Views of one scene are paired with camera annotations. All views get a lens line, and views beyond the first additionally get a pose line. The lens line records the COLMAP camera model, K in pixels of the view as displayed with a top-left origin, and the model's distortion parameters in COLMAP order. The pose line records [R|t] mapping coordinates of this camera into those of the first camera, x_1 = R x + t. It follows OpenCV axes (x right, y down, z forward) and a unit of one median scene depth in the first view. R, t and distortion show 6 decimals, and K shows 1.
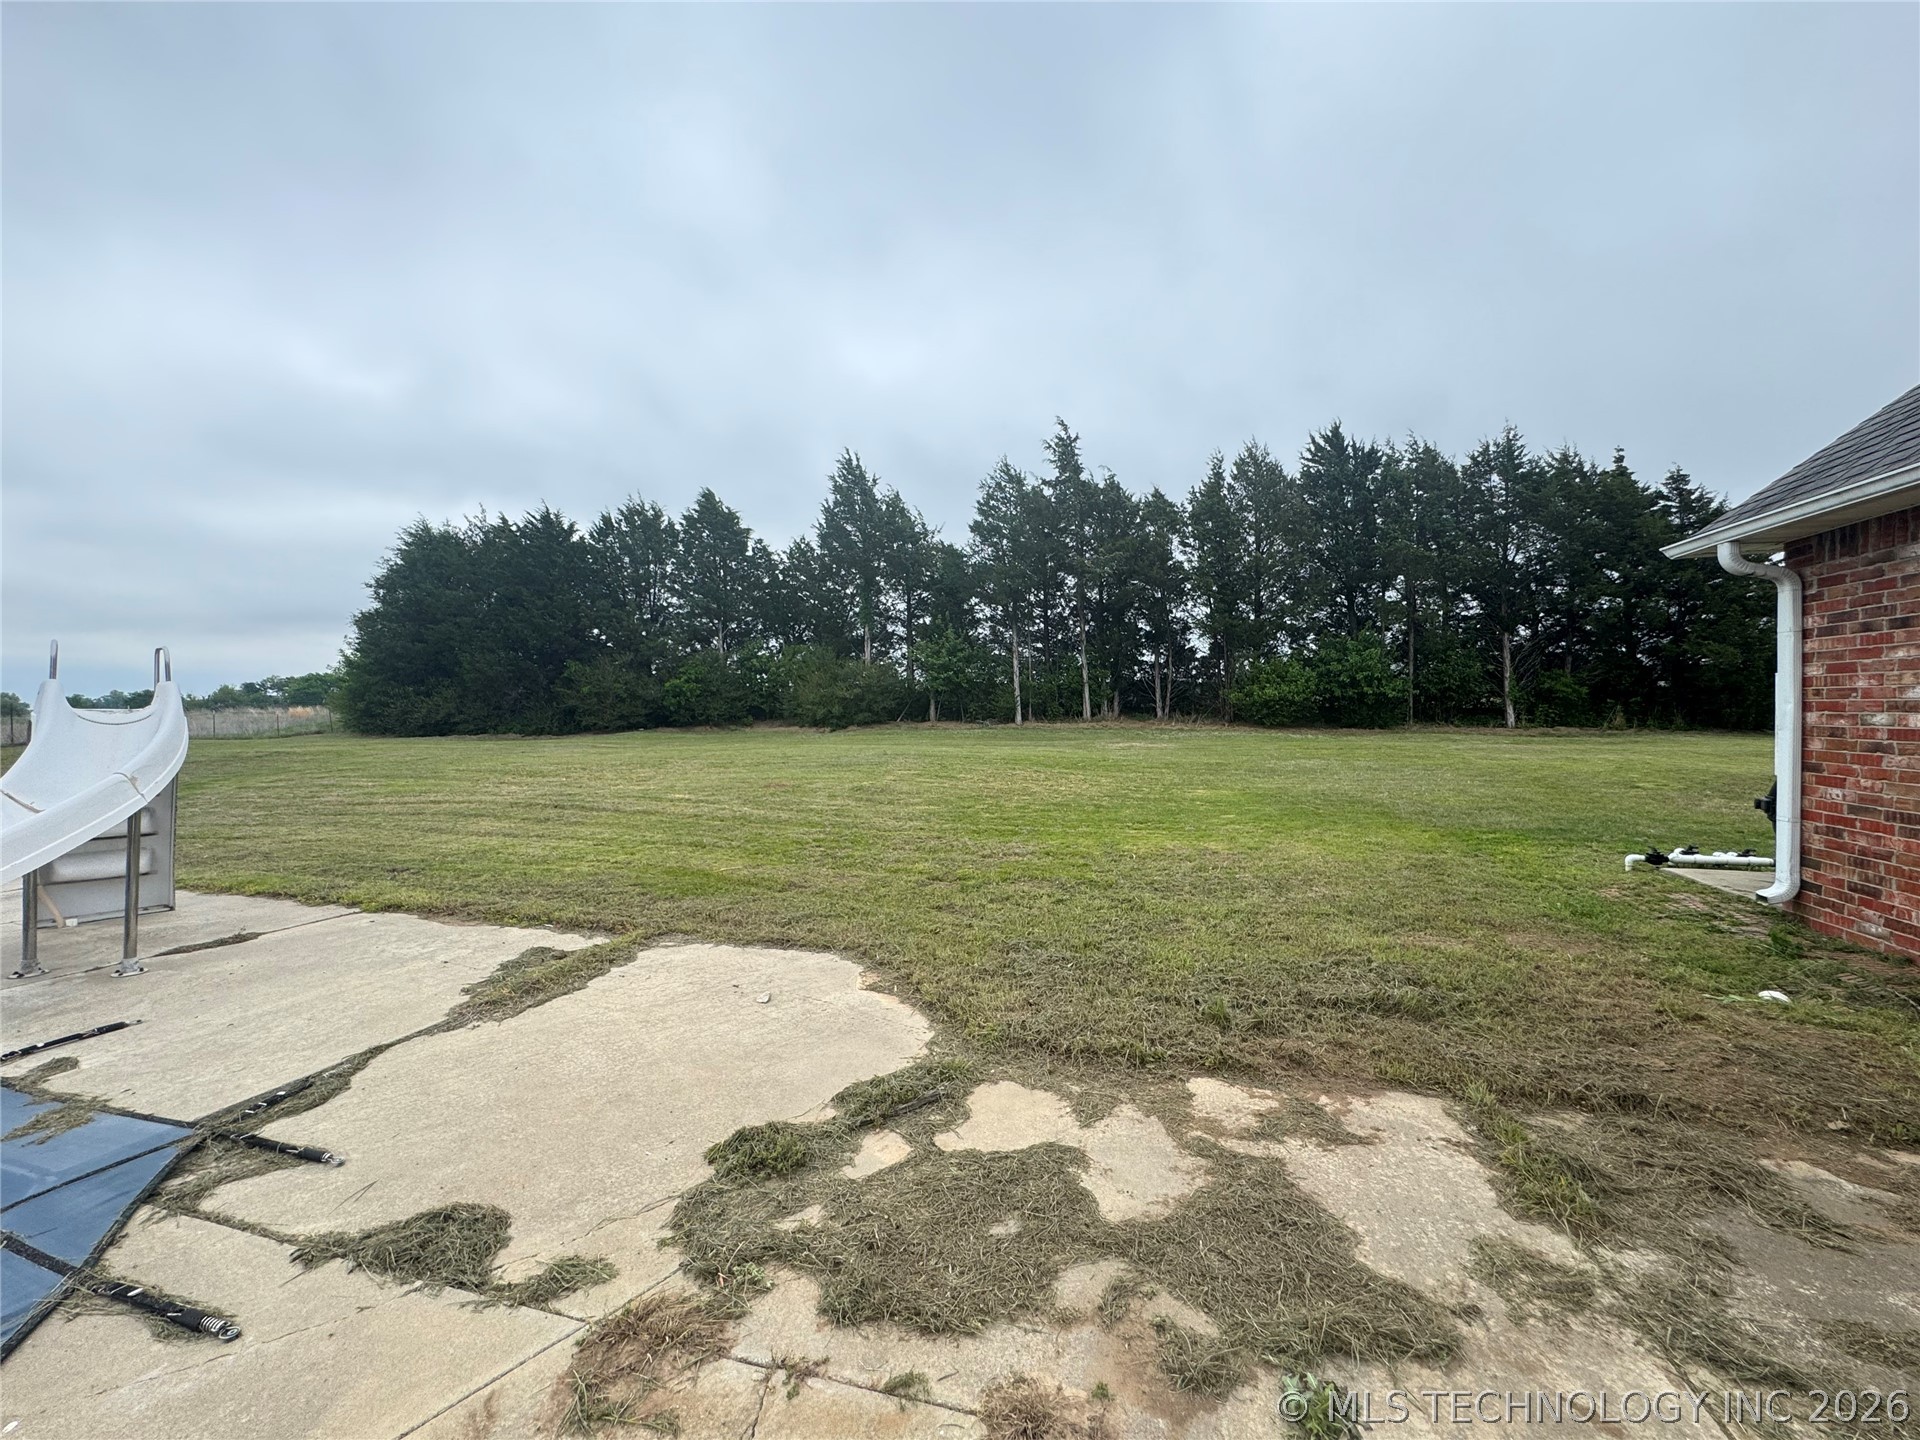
lens RADIAL K [[768.1, 0, 968.4], [0, 768.1, 715.8], [0, 0, 1]] dist [-0.003512, 0.000421]
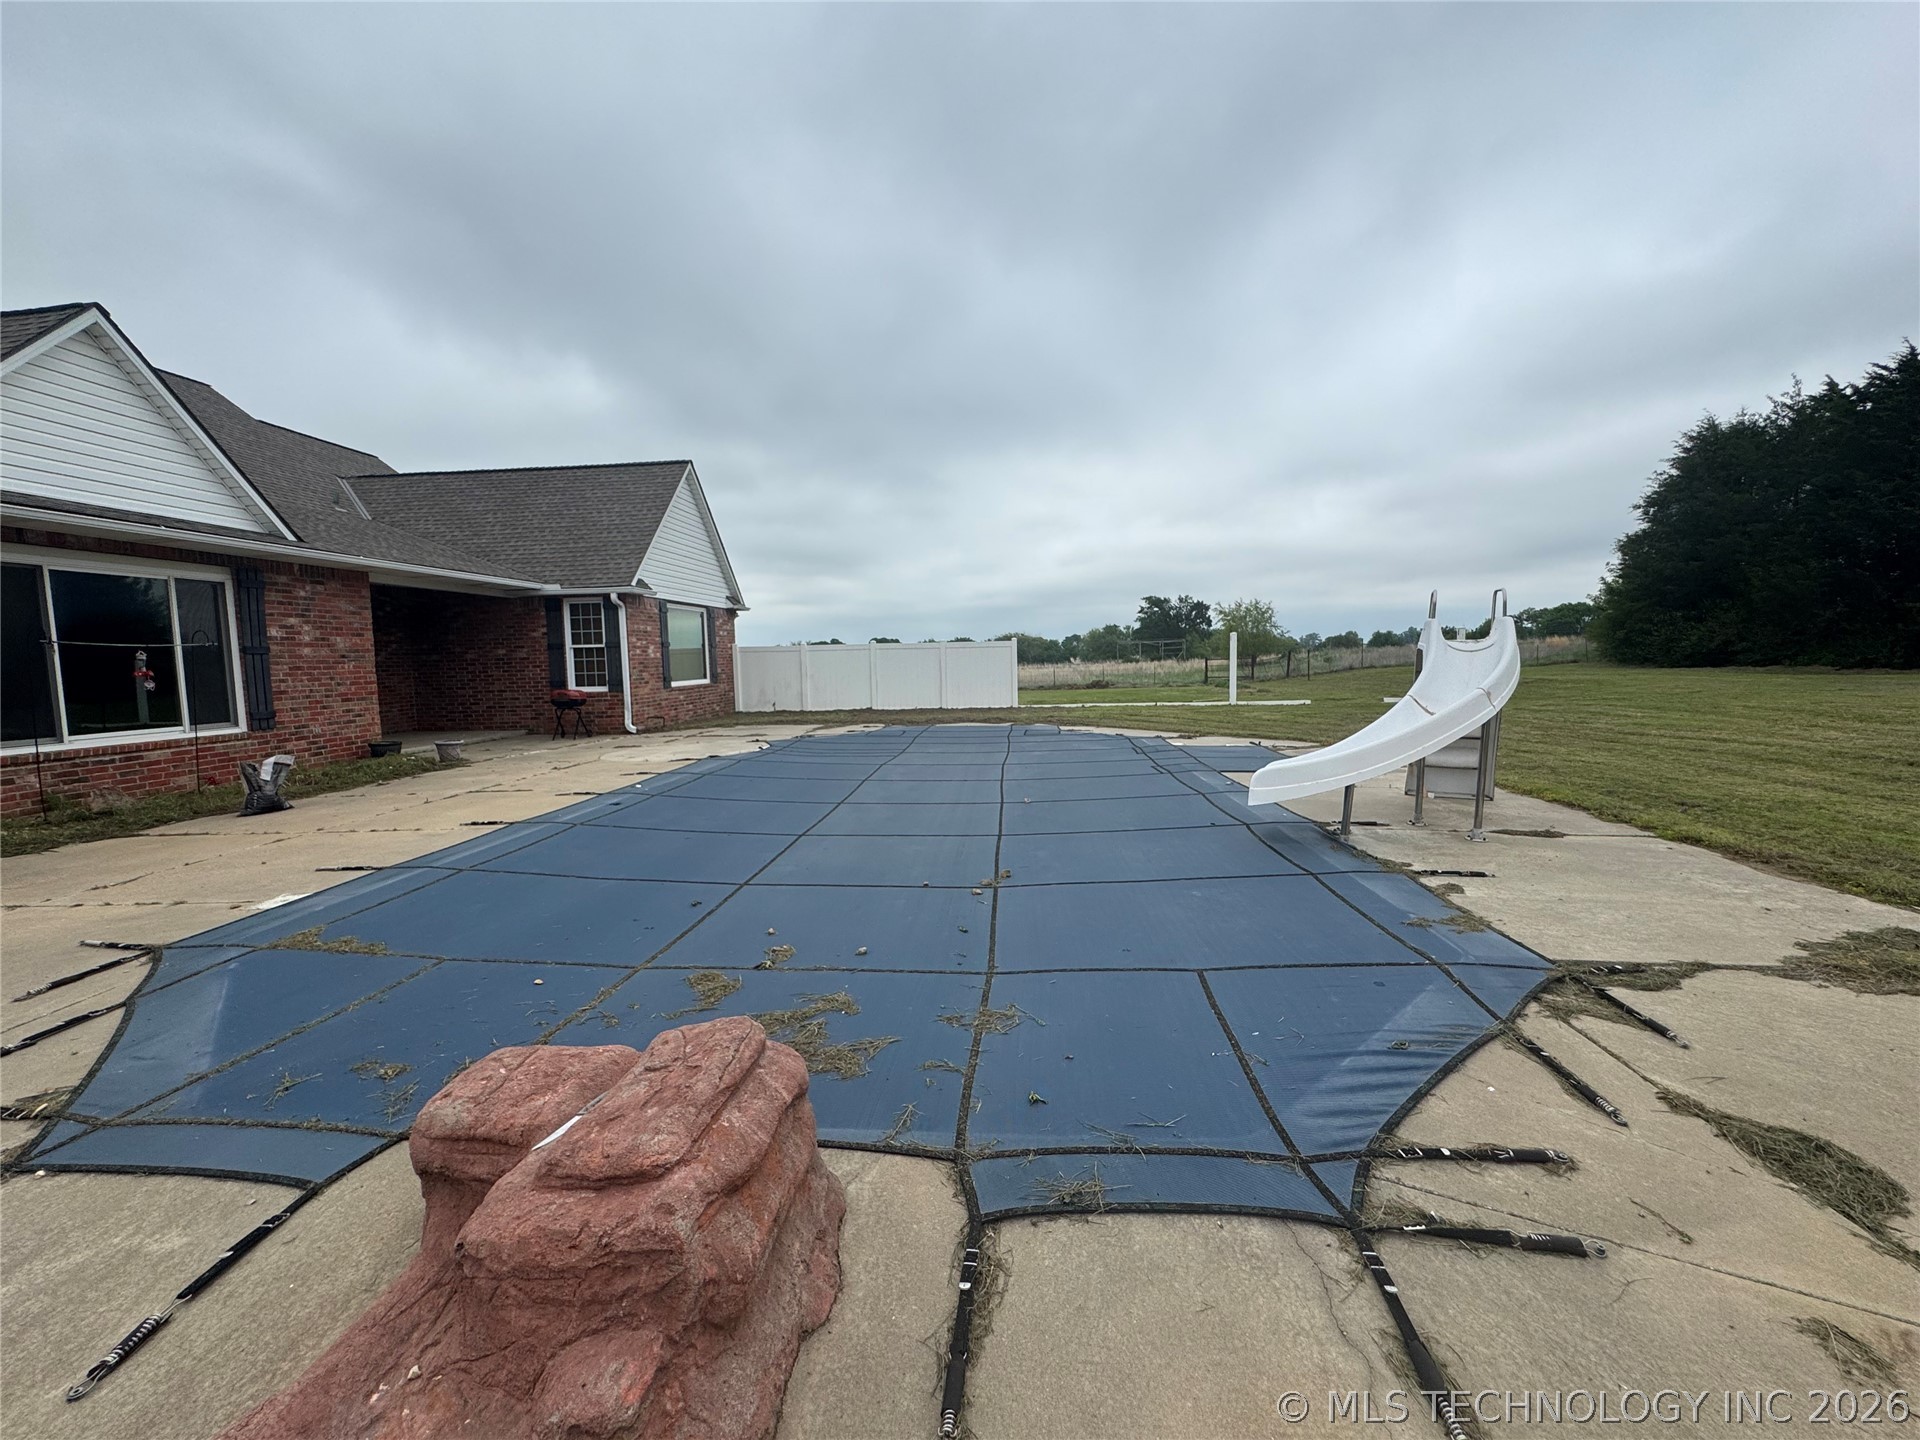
lens RADIAL K [[768.1, 0, 951.2], [0, 768.1, 723.1], [0, 0, 1]] dist [-0.003512, 0.000421]
pose [[0.191601, 0.088310, -0.977492, 0.011248], [0.011003, 0.995688, 0.092111, 0.002332], [0.981411, -0.028404, 0.189803, -0.139953]]
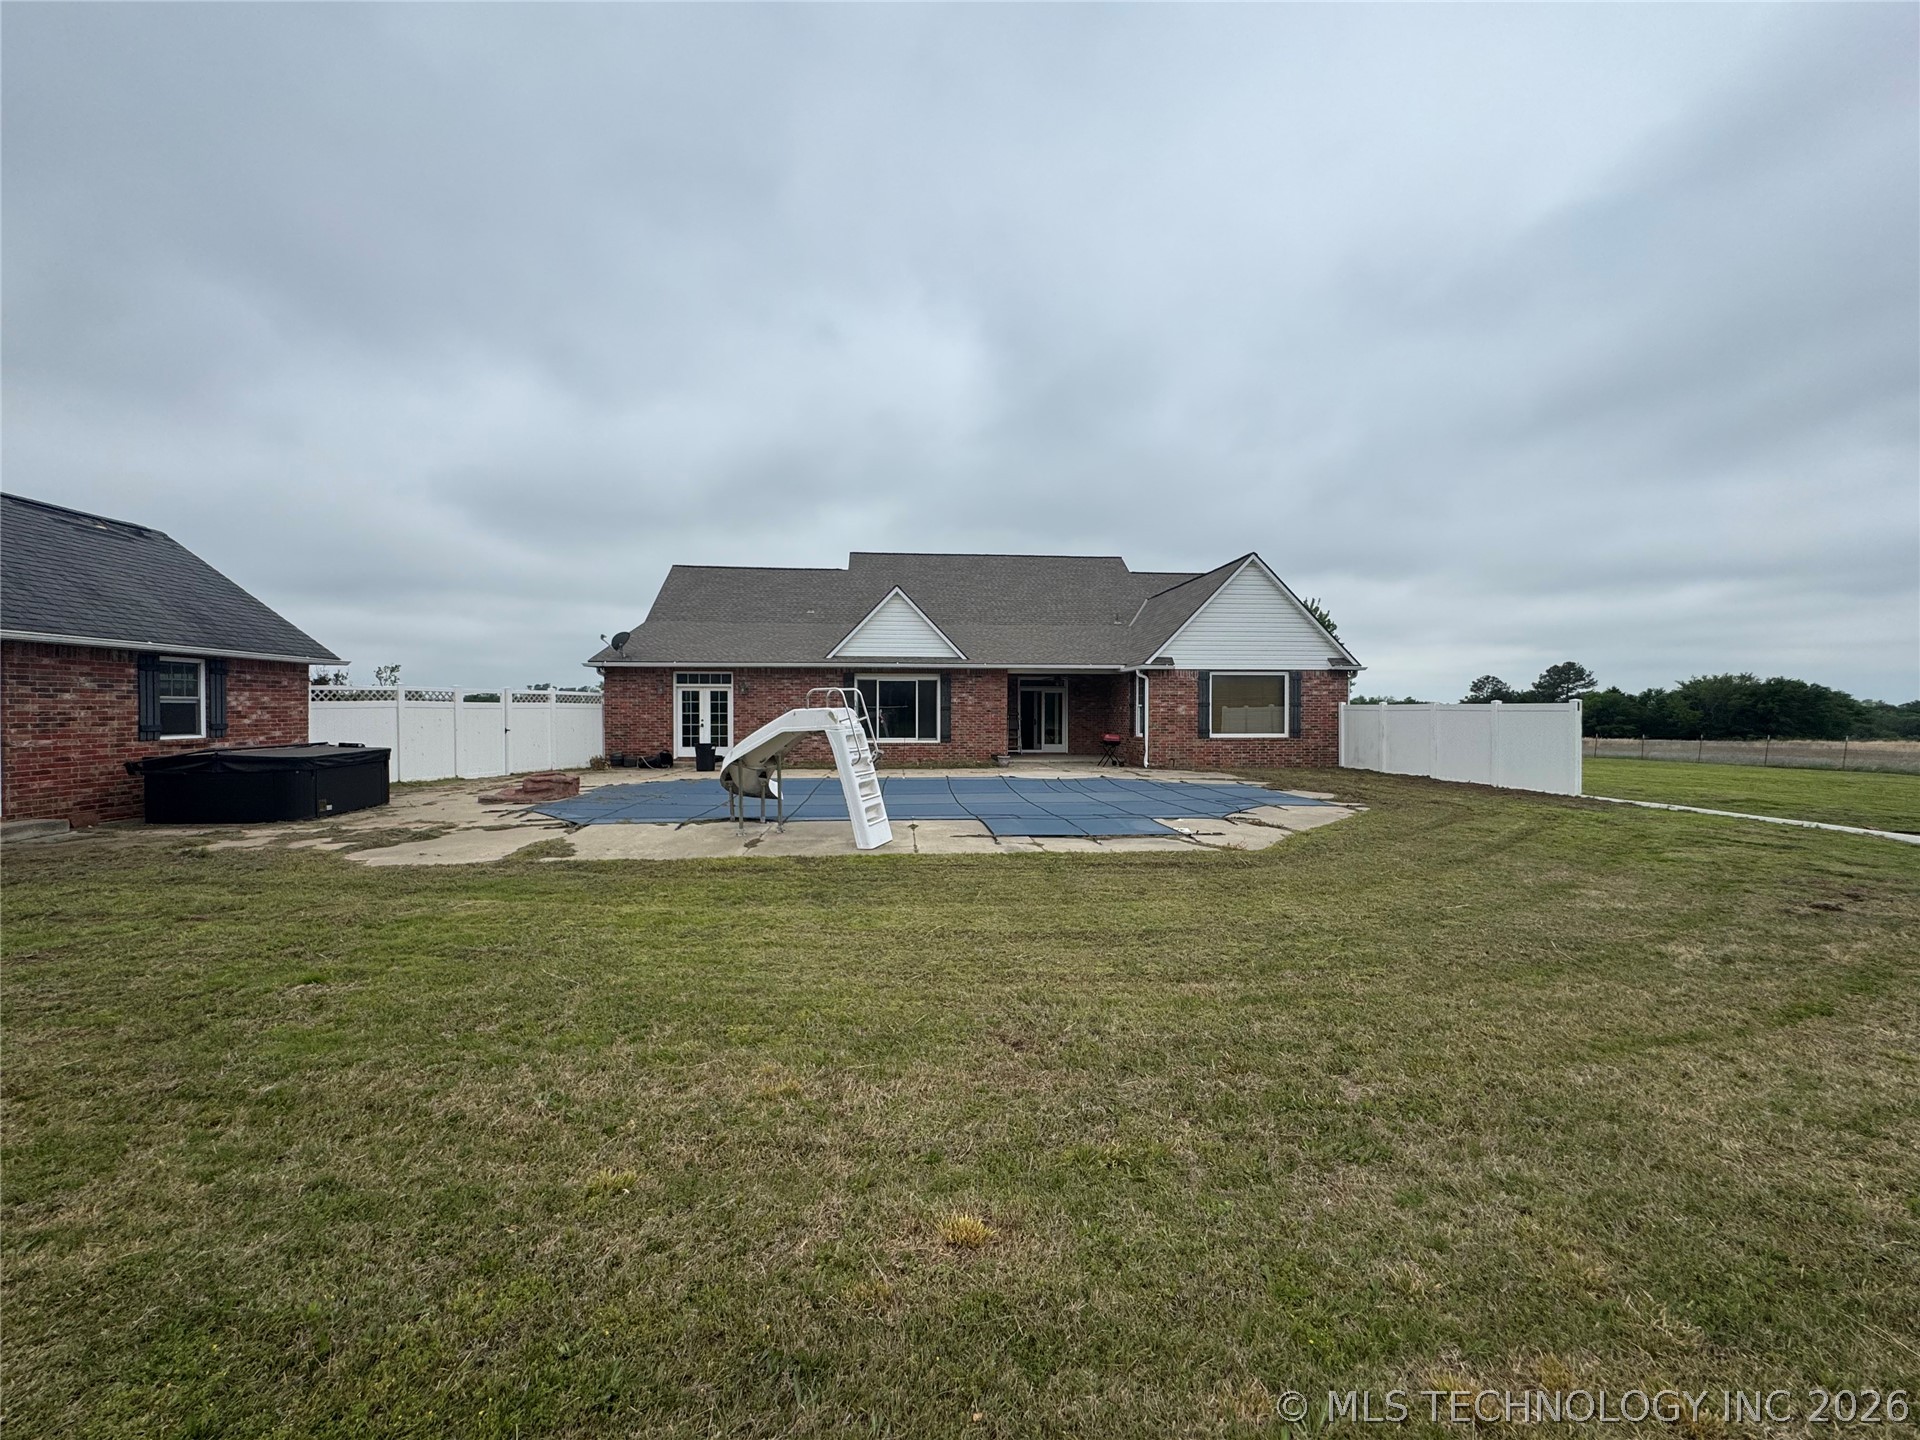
lens RADIAL K [[768.1, 0, 963.5], [0, 768.1, 721.0], [0, 0, 1]] dist [-0.003512, 0.000421]
pose [[-0.934828, 0.010706, -0.354940, -0.884813], [0.001799, 0.999675, 0.025416, -0.078214], [0.355097, 0.023122, -0.934544, 3.500199]]
